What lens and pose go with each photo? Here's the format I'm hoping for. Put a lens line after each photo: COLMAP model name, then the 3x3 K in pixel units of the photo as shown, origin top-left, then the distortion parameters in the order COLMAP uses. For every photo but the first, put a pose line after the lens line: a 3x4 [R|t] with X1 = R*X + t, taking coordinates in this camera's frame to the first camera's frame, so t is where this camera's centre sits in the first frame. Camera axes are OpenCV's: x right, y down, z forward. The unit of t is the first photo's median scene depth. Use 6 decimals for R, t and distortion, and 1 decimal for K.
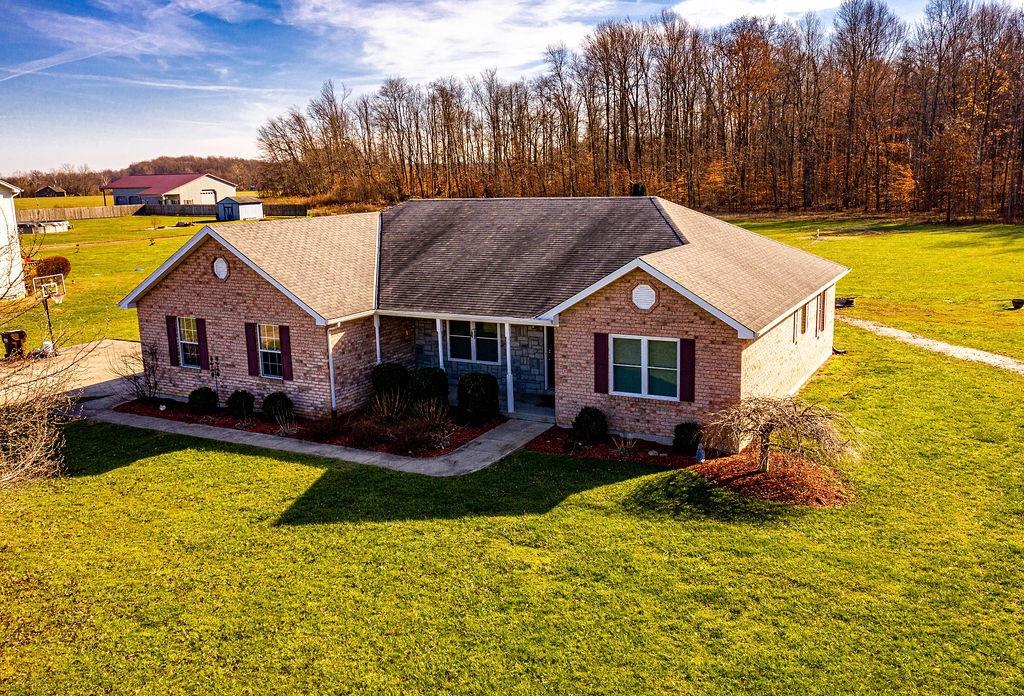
lens RADIAL K [[876.3, 0, 531.9], [0, 876.3, 352.1], [0, 0, 1]] dist [-0.019467, 0.006459]
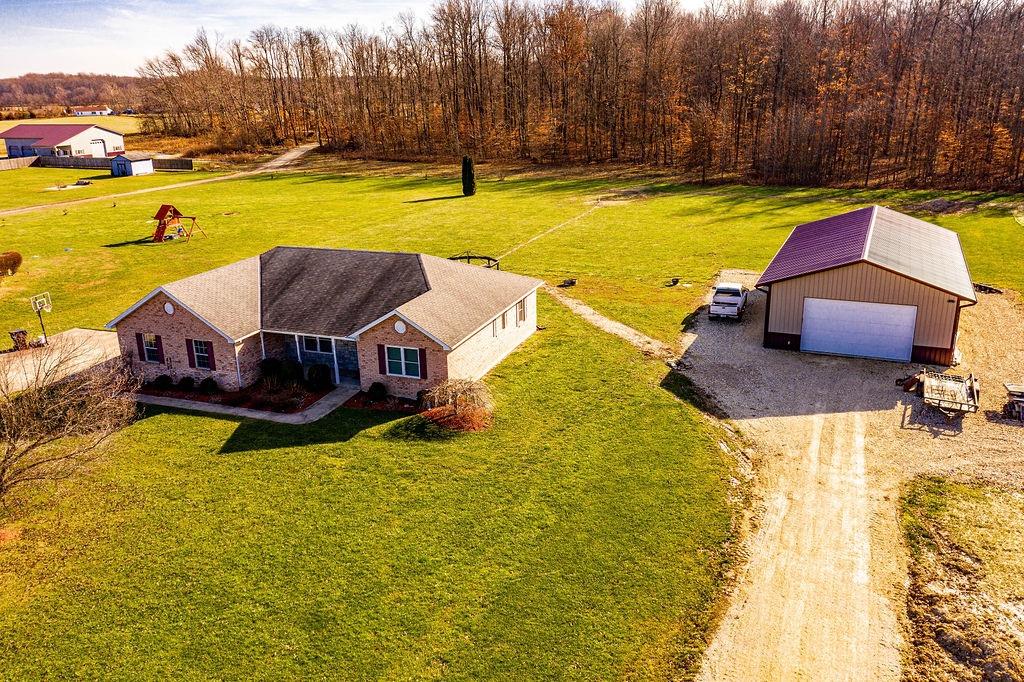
lens RADIAL K [[806.5, 0, 512.0], [0, 806.5, 341.0], [0, 0, 1]] dist [-0.002705, -0.003577]
pose [[0.991959, -0.038264, 0.120636, 0.149103], [0.025308, 0.993920, 0.107154, -0.209306], [-0.124002, -0.103239, 0.986897, -0.785465]]
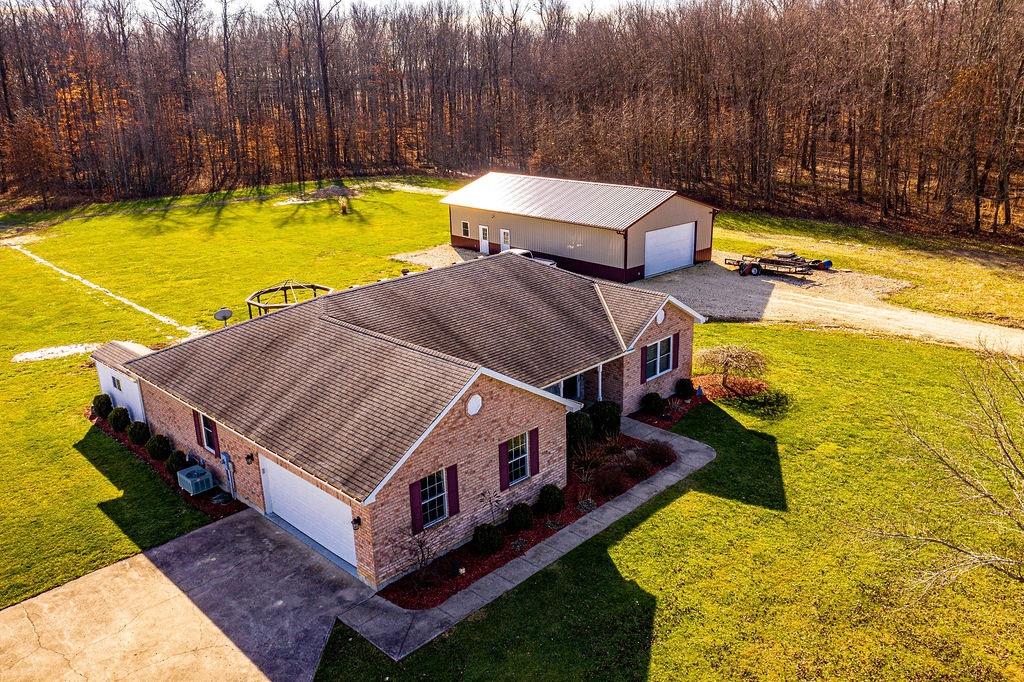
lens RADIAL K [[806.5, 0, 512.0], [0, 806.5, 341.0], [0, 0, 1]] dist [-0.002705, -0.003577]
pose [[0.280732, -0.279225, 0.918272, -1.288370], [0.210739, 0.951331, 0.224851, -0.399376], [-0.936365, 0.130393, 0.325912, 0.732317]]
